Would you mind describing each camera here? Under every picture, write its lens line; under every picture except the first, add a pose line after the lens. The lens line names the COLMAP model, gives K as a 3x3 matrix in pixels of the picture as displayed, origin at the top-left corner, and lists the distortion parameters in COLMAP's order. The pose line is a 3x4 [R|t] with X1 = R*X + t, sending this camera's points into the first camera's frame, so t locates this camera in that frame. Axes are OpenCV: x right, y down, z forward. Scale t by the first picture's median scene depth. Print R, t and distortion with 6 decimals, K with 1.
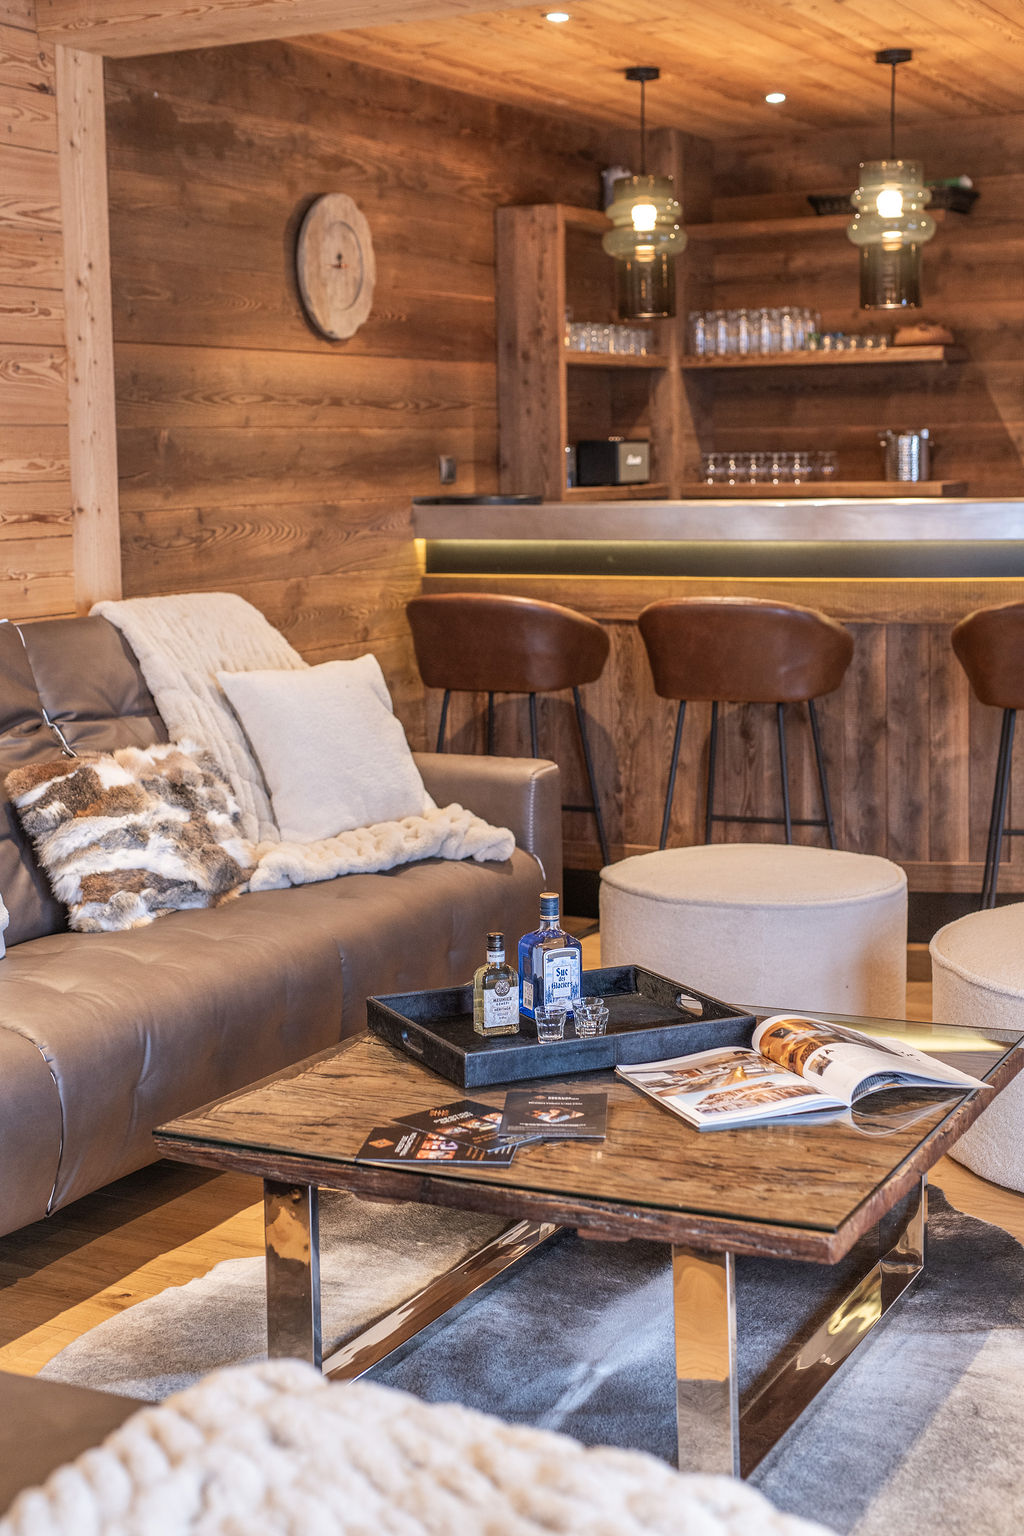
lens RADIAL K [[2075.3, 0, 510.5], [0, 2075.3, 765.7], [0, 0, 1]] dist [-0.051503, 0.000000]
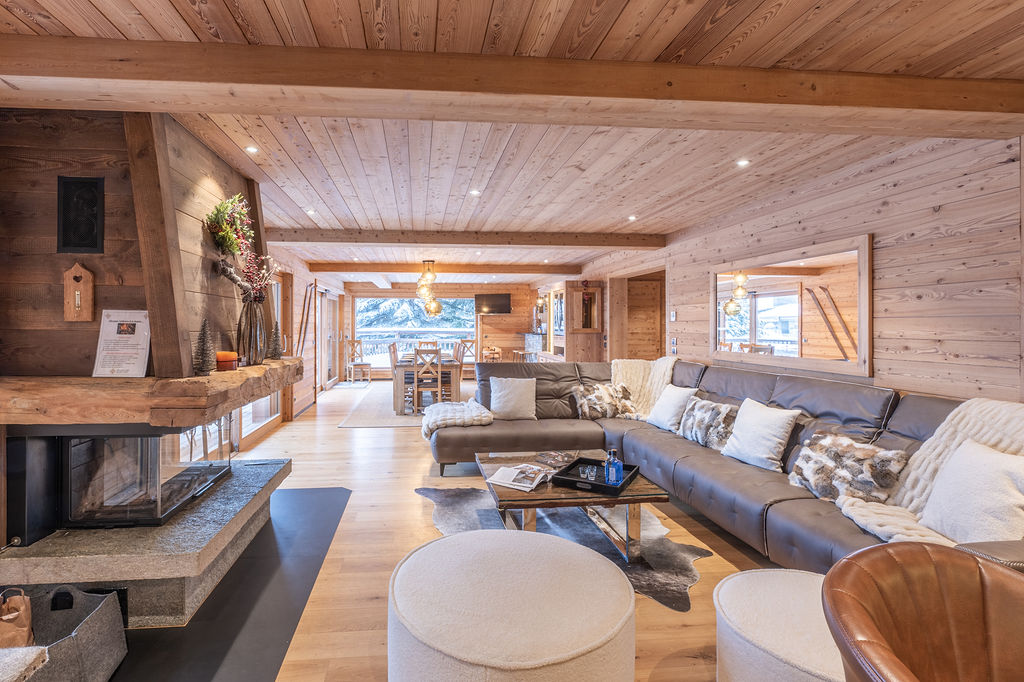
lens RADIAL K [[500.4, 0, 510.8], [0, 500.4, 334.3], [0, 0, 1]] dist [-0.000701, -0.000039]
pose [[-0.787560, 0.013628, -0.616087, 0.418391], [-0.084391, 0.987951, 0.129733, -0.140712], [0.610432, 0.154165, -0.776921, 0.909050]]
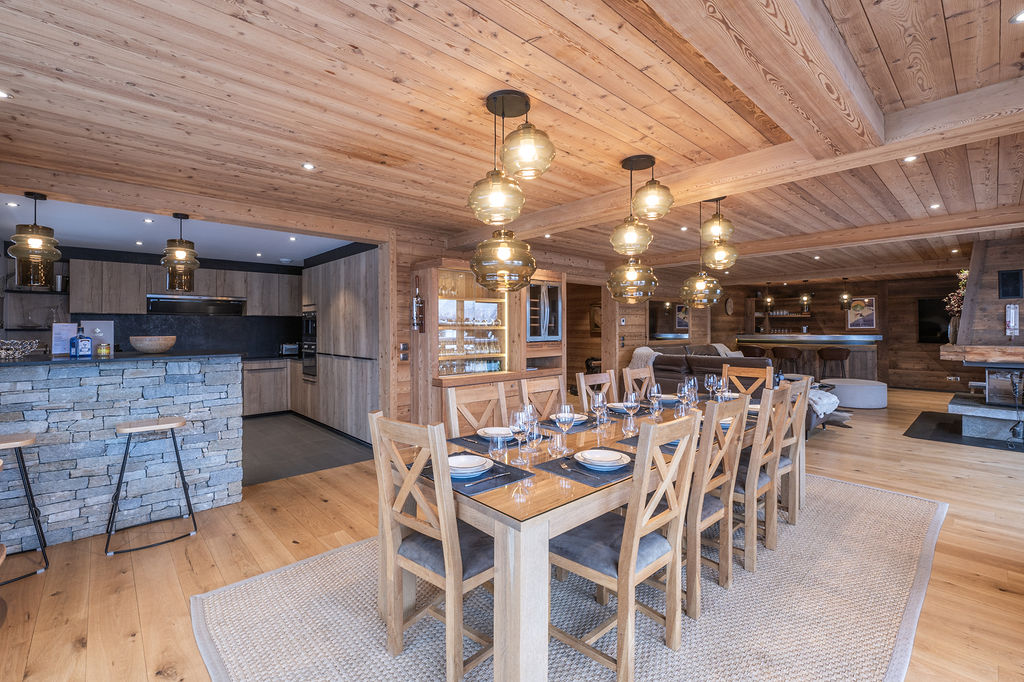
lens RADIAL K [[440.9, 0, 504.5], [0, 440.9, 332.3], [0, 0, 1]] dist [0.002989, -0.000013]
pose [[0.942370, 0.015657, -0.334207, -0.337981], [-0.060005, 0.990617, -0.122789, 0.138994], [0.329148, 0.135767, 0.934467, -0.965057]]
